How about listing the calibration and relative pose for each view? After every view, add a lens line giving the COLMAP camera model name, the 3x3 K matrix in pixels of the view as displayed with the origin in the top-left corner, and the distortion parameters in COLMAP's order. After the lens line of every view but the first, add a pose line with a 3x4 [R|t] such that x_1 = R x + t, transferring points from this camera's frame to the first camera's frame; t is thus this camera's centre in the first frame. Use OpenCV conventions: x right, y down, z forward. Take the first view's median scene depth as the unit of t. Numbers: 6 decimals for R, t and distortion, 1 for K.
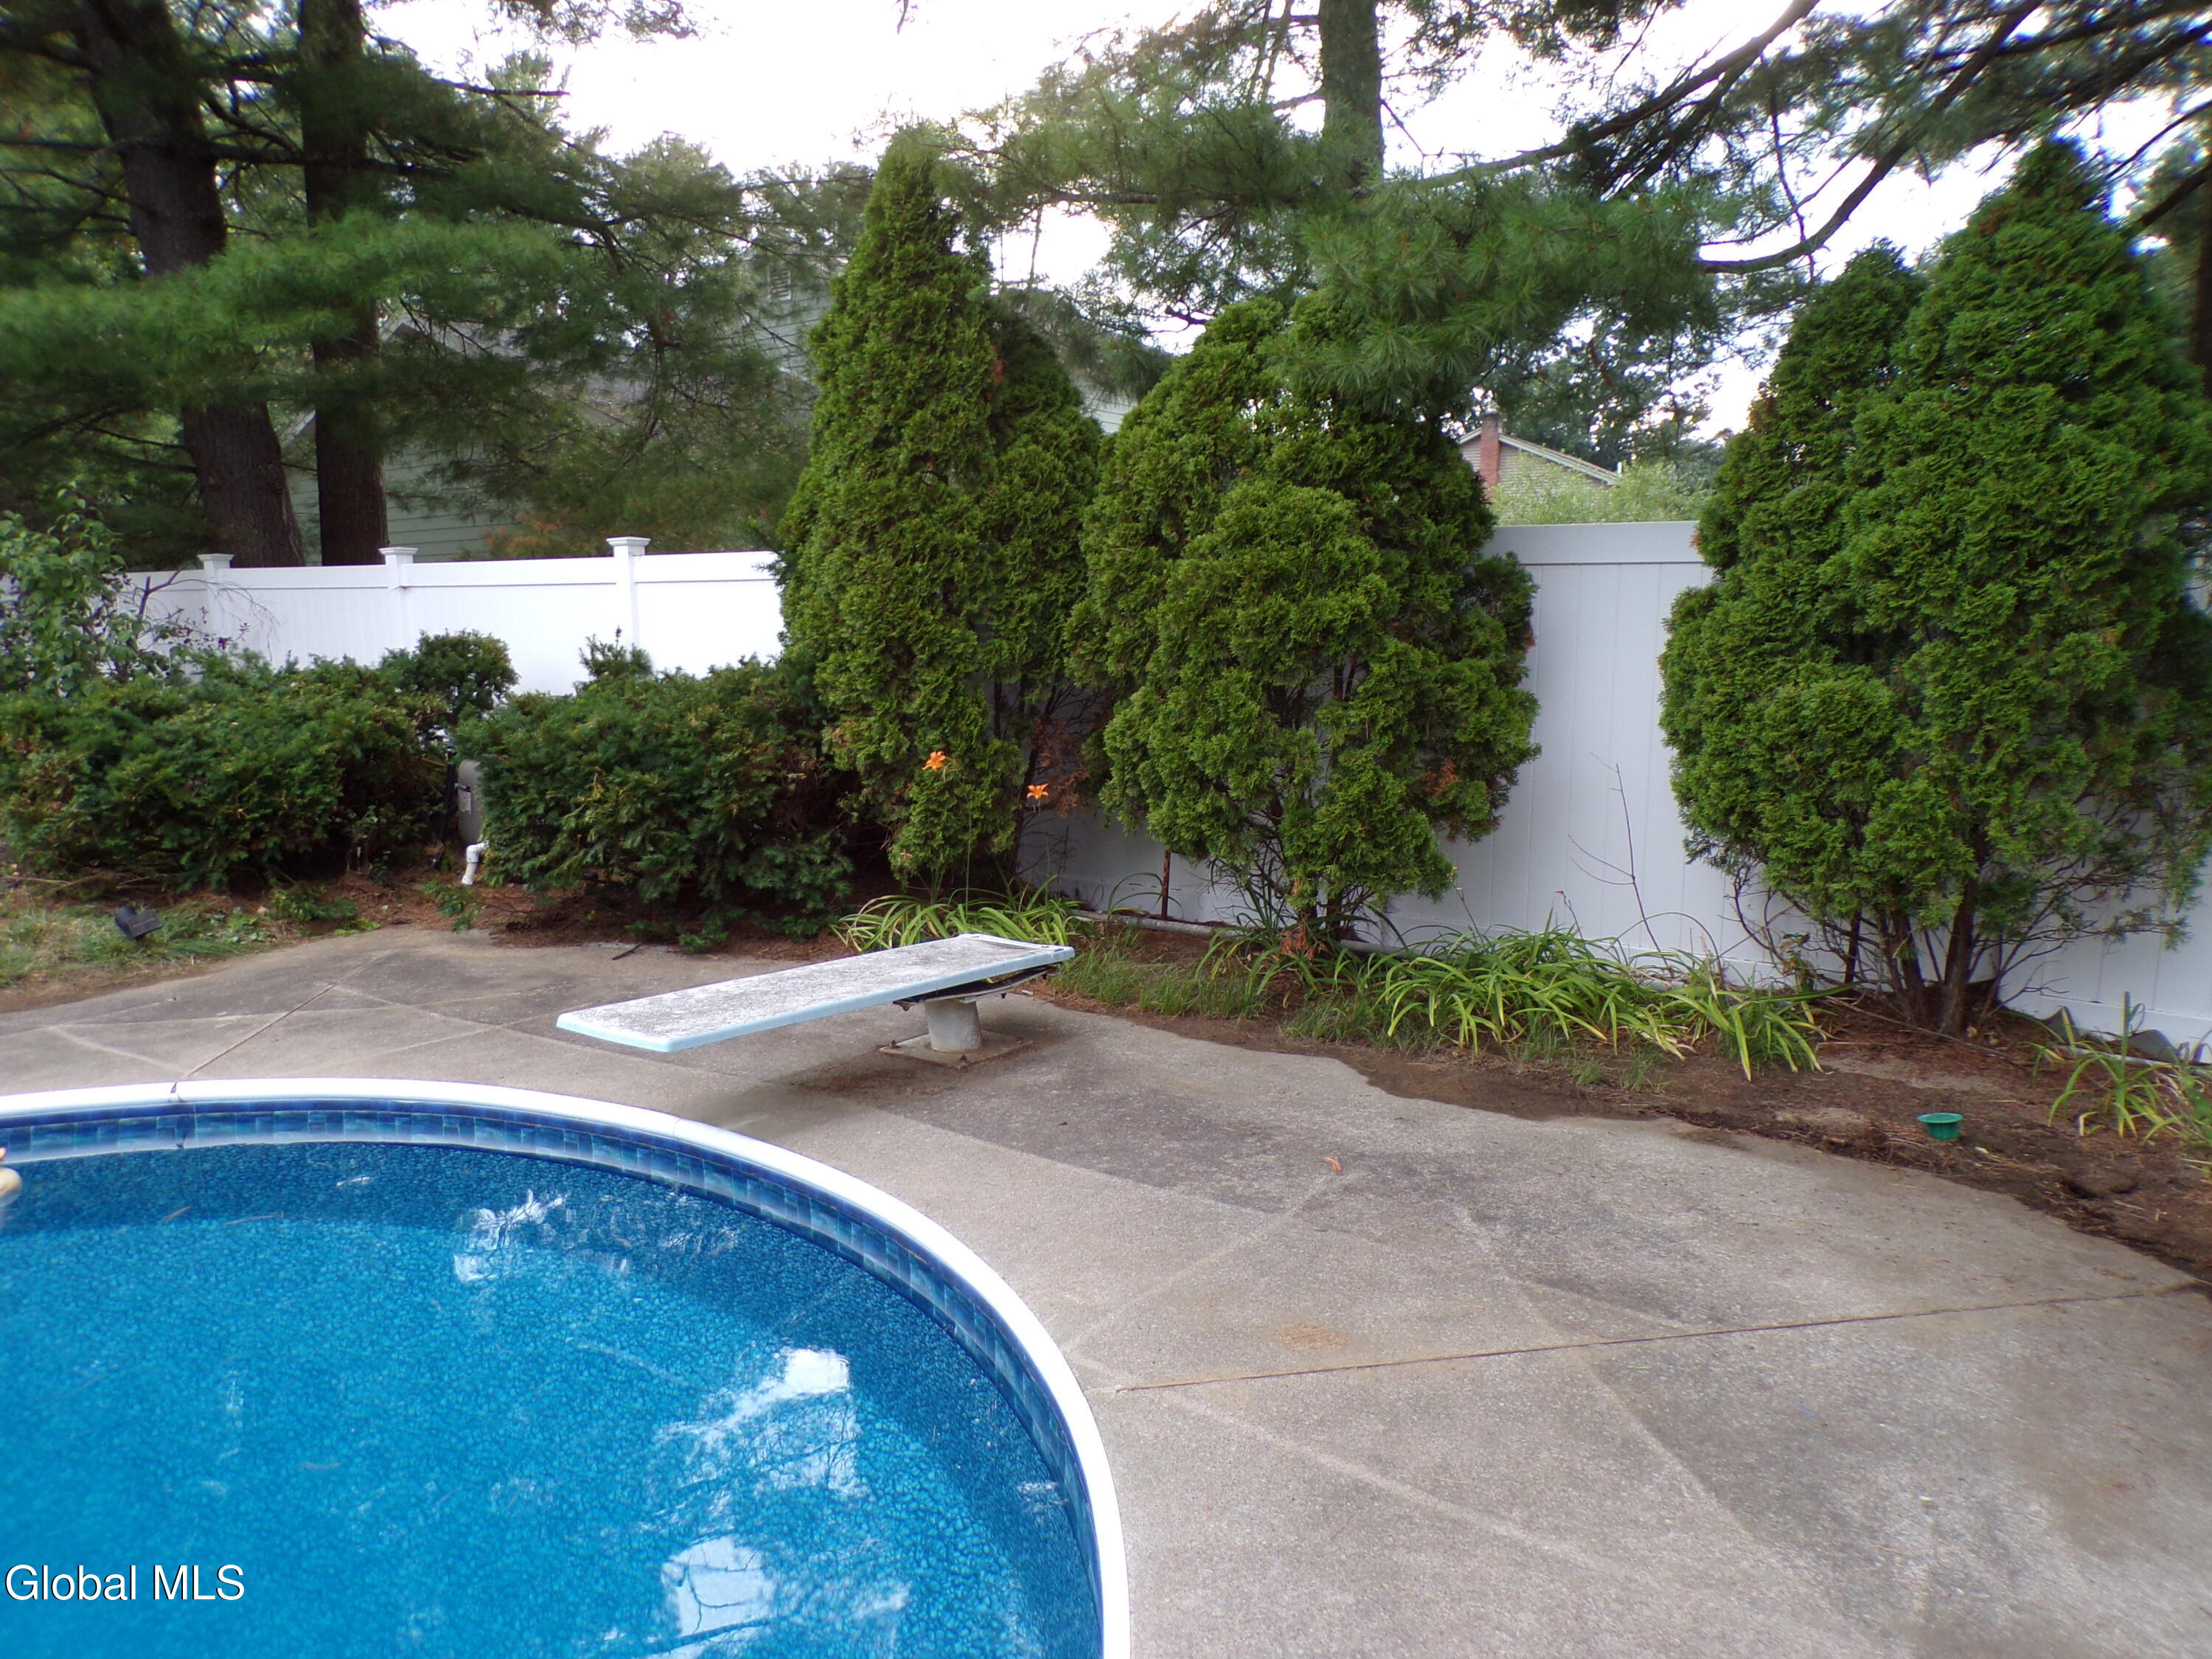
lens RADIAL K [[1467.5, 0, 1099.1], [0, 1467.5, 841.1], [0, 0, 1]] dist [-0.035454, 0.020629]
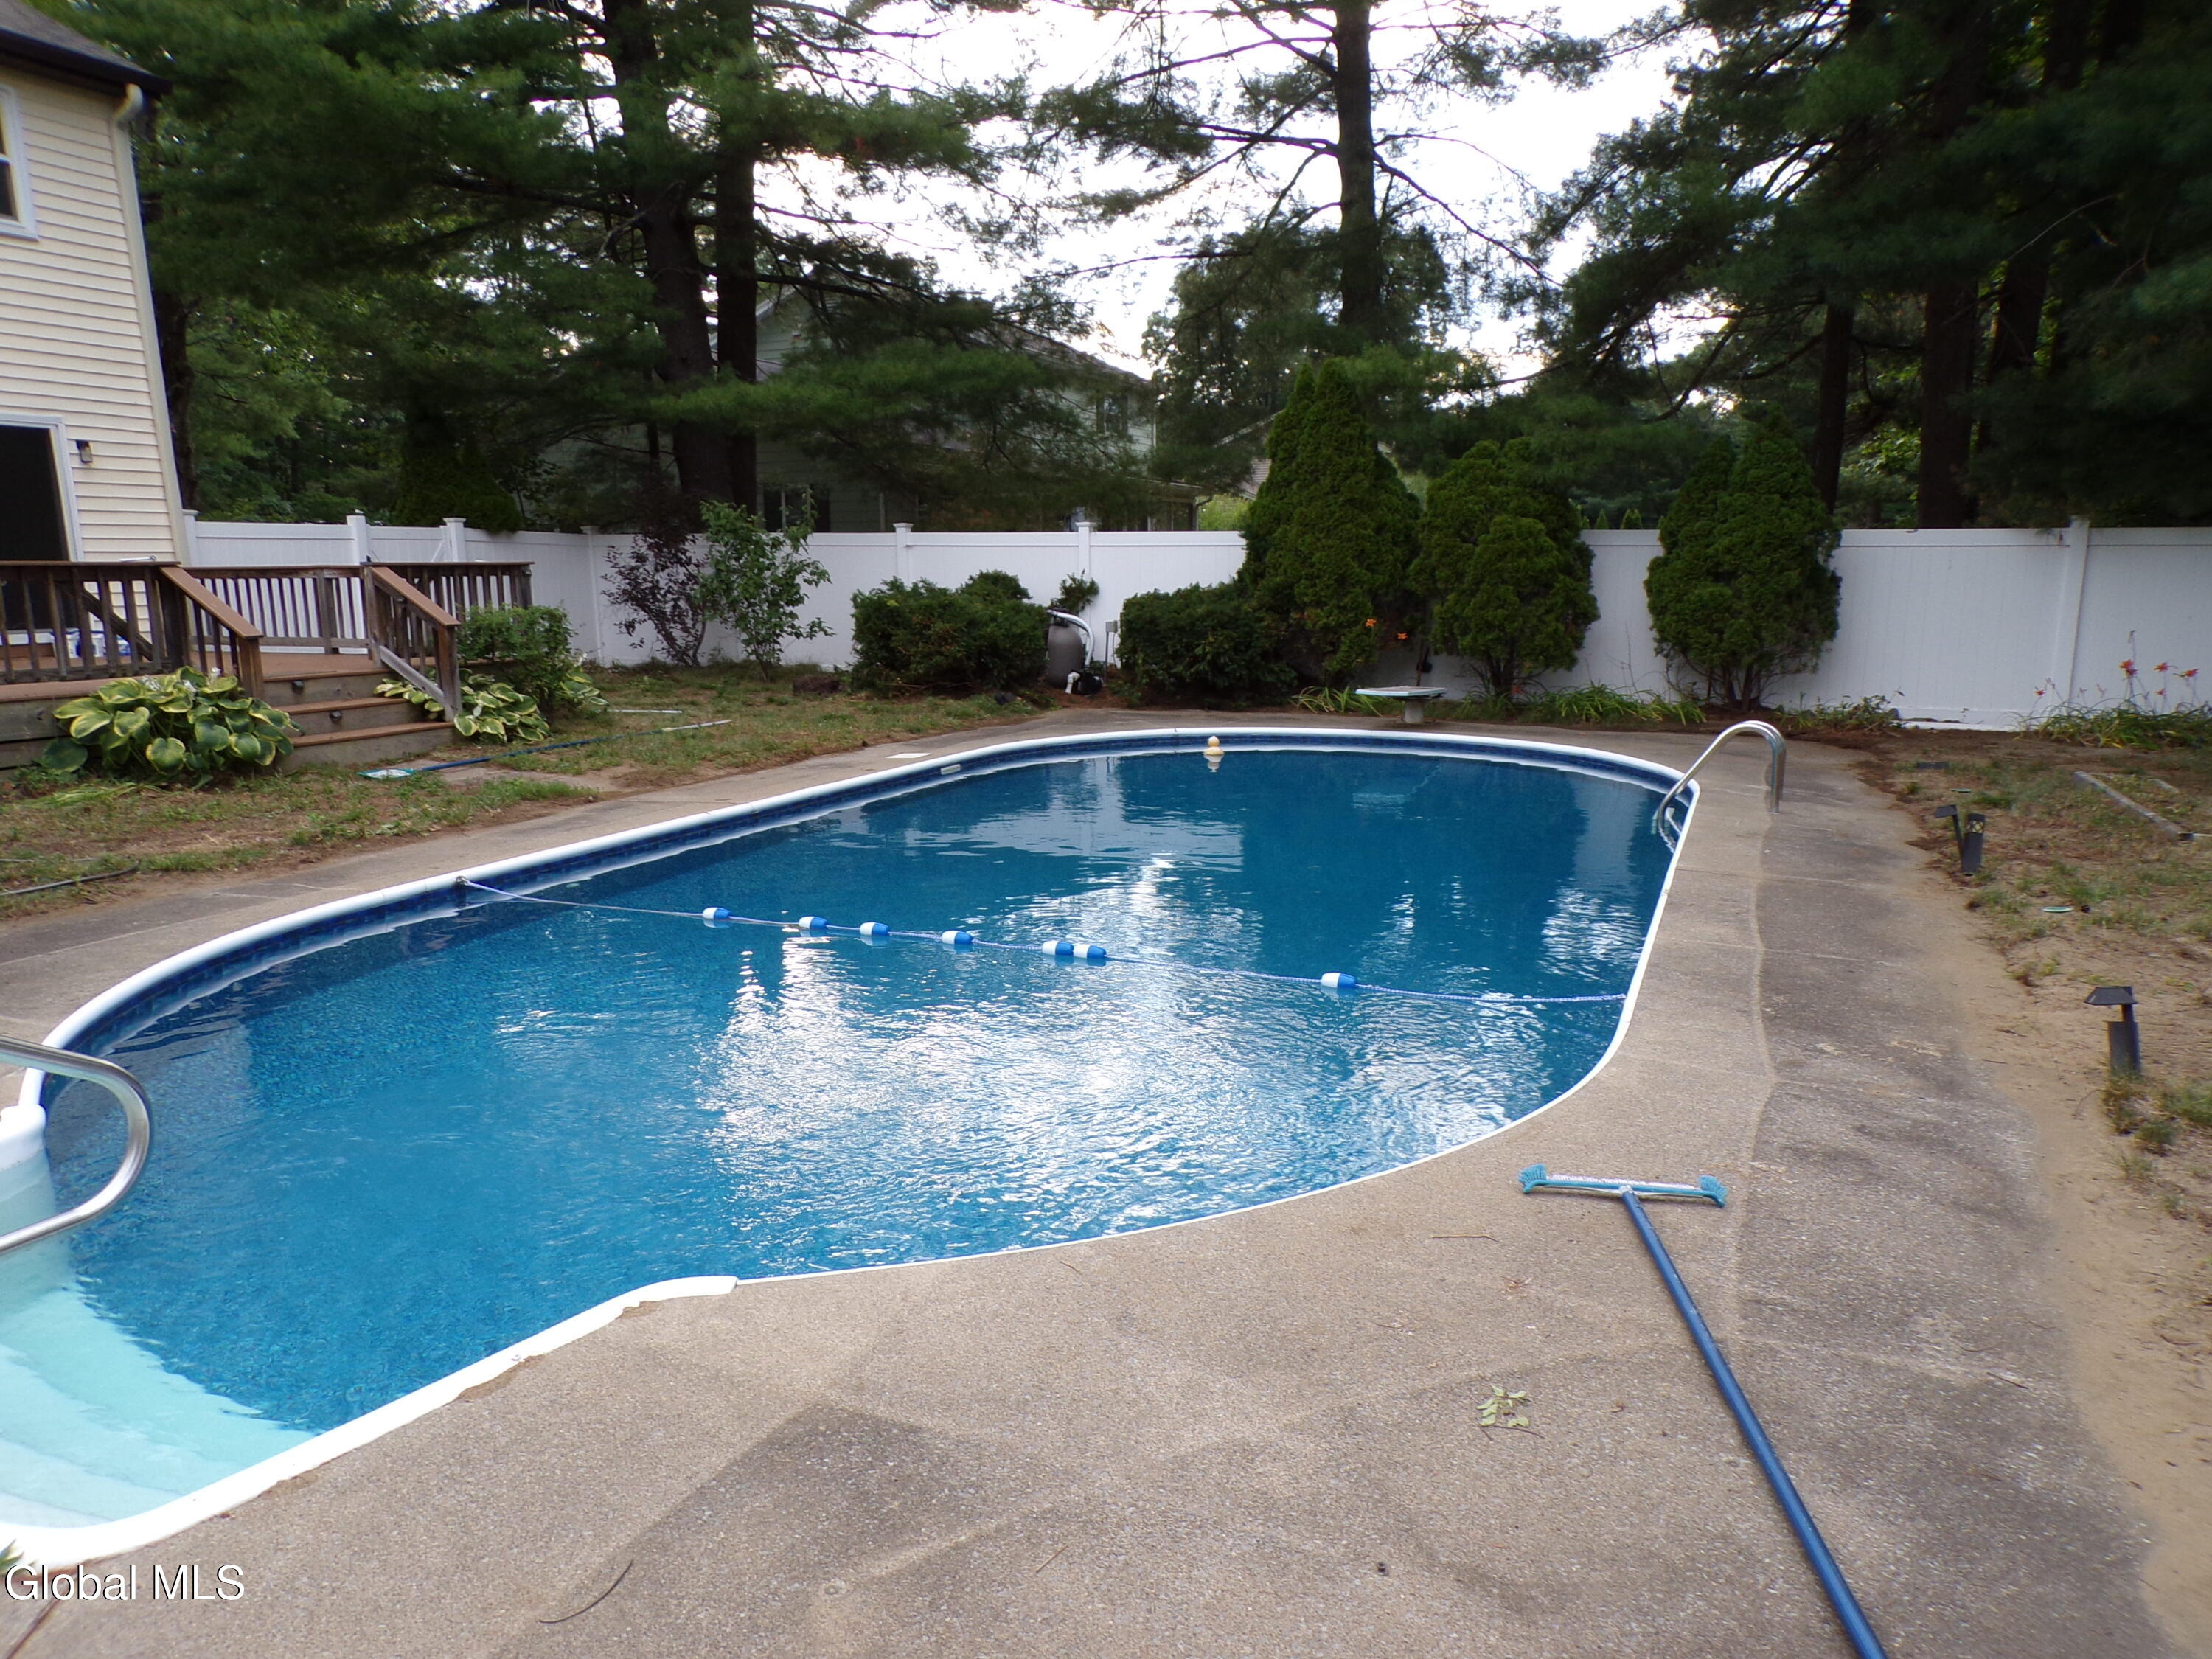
lens RADIAL K [[1467.5, 0, 1099.1], [0, 1467.5, 841.1], [0, 0, 1]] dist [-0.035454, 0.020629]
pose [[0.984114, -0.029587, 0.175056, -1.126788], [0.023527, 0.999053, 0.036597, 0.238942], [-0.175973, -0.031897, 0.983878, -1.543205]]
